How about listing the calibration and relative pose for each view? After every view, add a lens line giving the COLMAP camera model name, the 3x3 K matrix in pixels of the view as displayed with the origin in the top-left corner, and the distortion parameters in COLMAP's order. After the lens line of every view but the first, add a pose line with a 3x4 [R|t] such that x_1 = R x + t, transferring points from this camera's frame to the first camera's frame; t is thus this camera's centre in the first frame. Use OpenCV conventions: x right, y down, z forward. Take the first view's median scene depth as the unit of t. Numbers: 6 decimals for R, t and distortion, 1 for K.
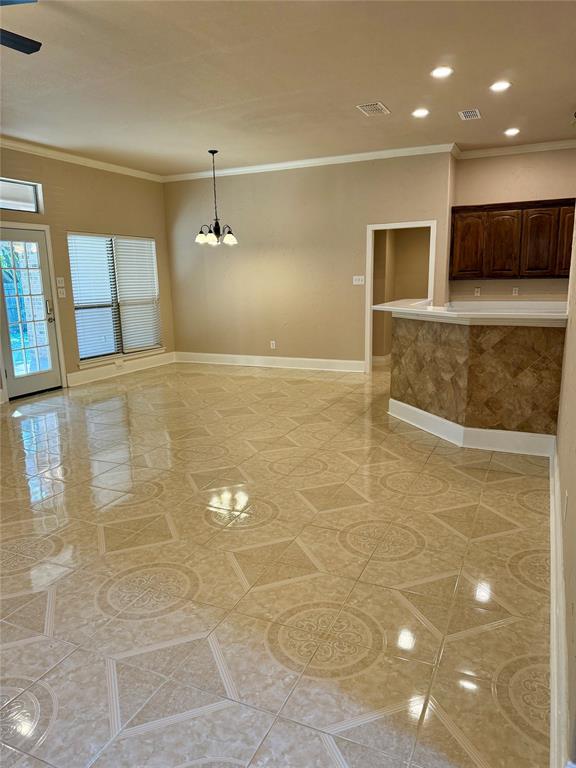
lens RADIAL K [[527.9, 0, 286.1], [0, 527.9, 391.6], [0, 0, 1]] dist [0.051544, -0.073708]
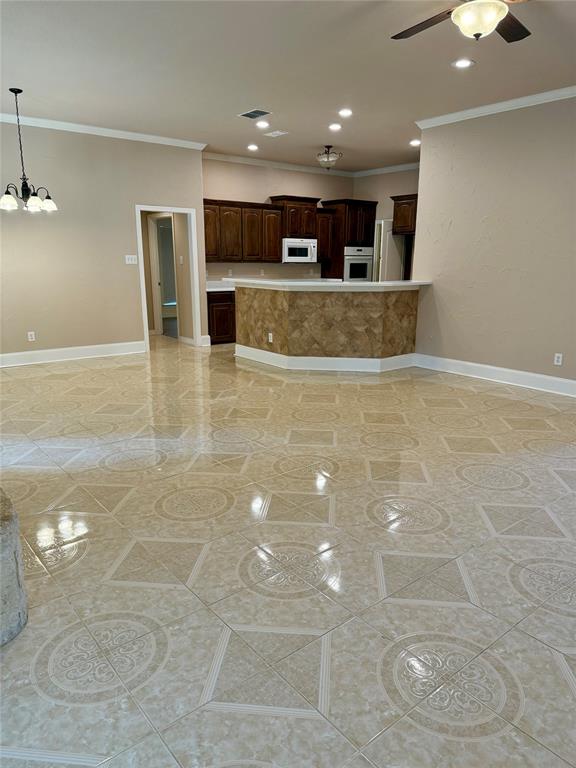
lens RADIAL K [[543.0, 0, 288.0], [0, 543.0, 384.0], [0, 0, 1]] dist [0.075571, -0.085651]
pose [[0.437909, -0.180562, 0.880700, -1.044444], [0.175573, 0.977937, 0.113198, -0.077470], [-0.881708, 0.105057, 0.459949, 0.467227]]
